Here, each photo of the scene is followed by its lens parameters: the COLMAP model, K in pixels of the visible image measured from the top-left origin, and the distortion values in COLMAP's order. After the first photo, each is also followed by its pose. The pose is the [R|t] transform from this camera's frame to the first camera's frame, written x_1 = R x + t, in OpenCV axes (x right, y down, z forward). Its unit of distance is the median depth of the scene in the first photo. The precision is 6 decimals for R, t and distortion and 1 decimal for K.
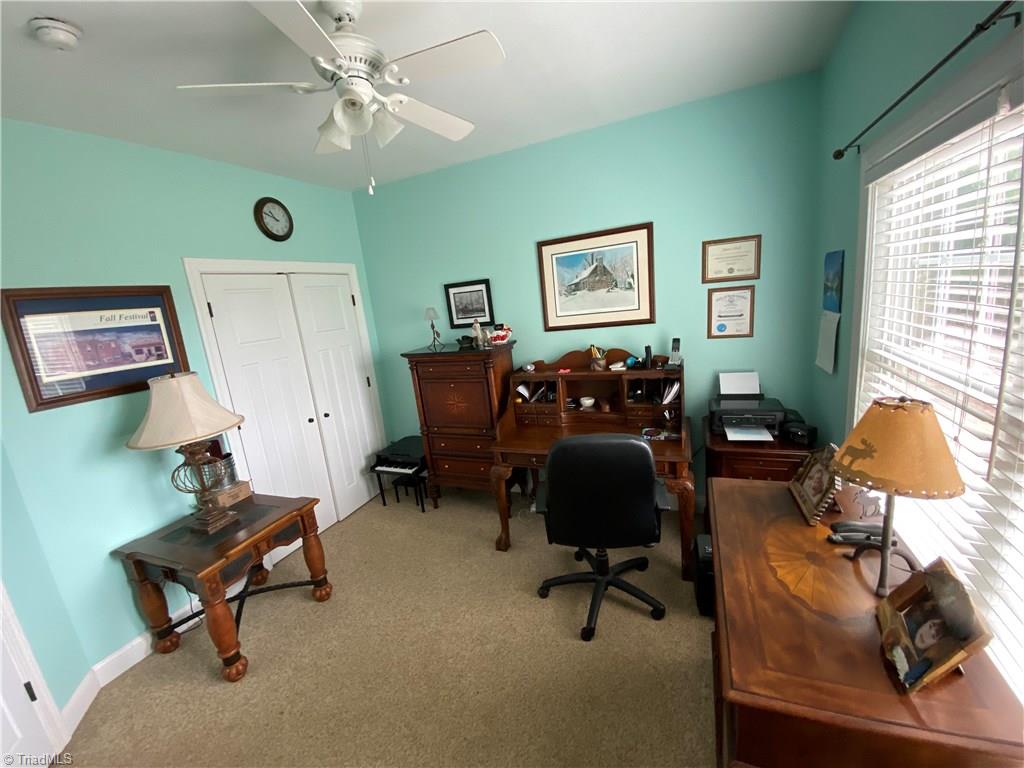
lens RADIAL K [[413.9, 0, 514.5], [0, 413.9, 386.4], [0, 0, 1]] dist [-0.008518, -0.003088]
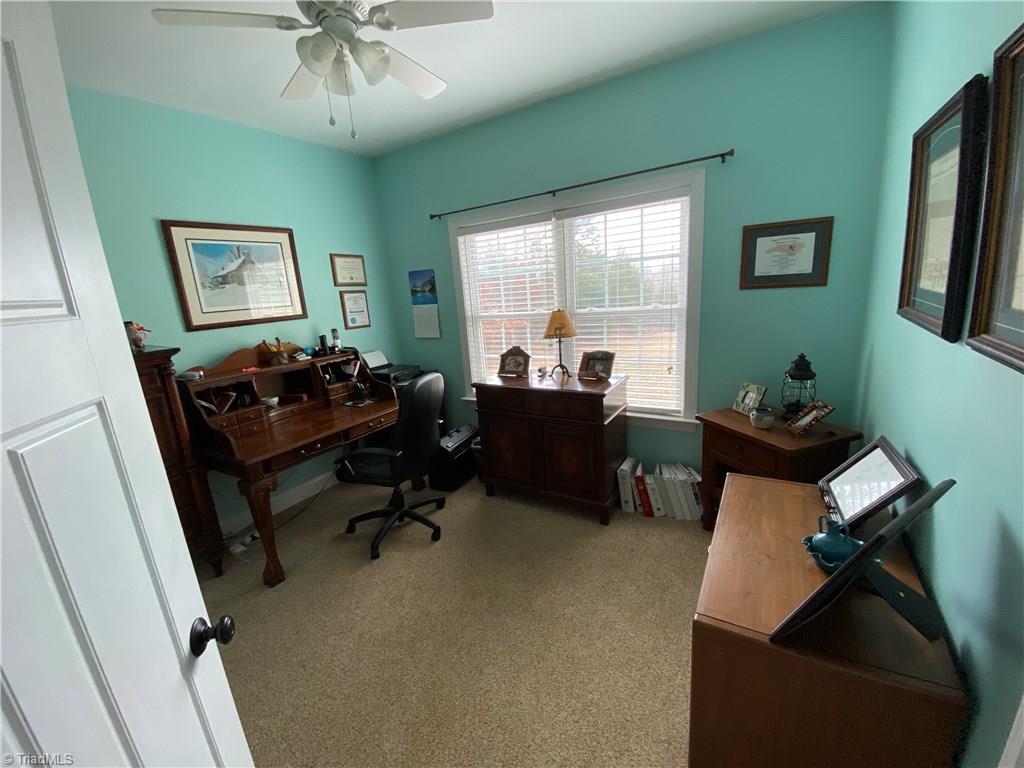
lens RADIAL K [[413.9, 0, 520.4], [0, 413.9, 385.4], [0, 0, 1]] dist [-0.008518, -0.003088]
pose [[0.127370, -0.134446, 0.982701, -0.737897], [0.255195, 0.961857, 0.098518, 0.062000], [-0.958464, 0.238232, 0.156822, 0.319759]]
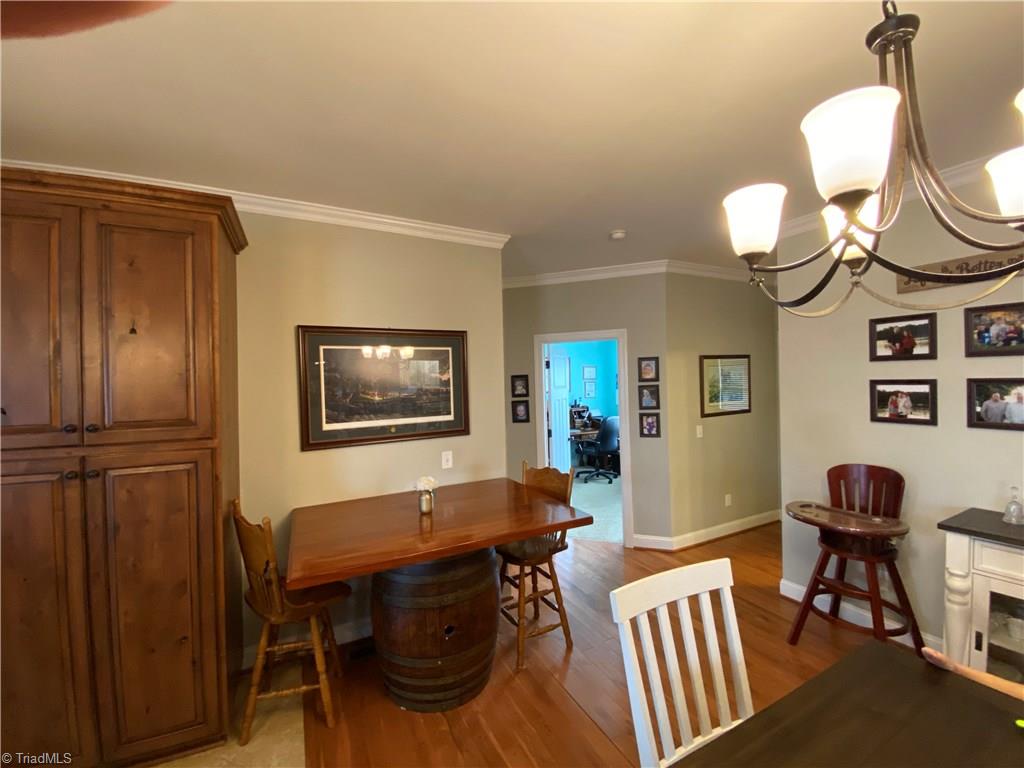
lens RADIAL K [[413.9, 0, 507.5], [0, 413.9, 384.3], [0, 0, 1]] dist [-0.008518, -0.003088]
pose [[0.634628, 0.088214, 0.767767, -2.196393], [0.118918, 0.970485, -0.209801, 0.351686], [-0.763614, 0.224447, 0.605407, -0.413363]]
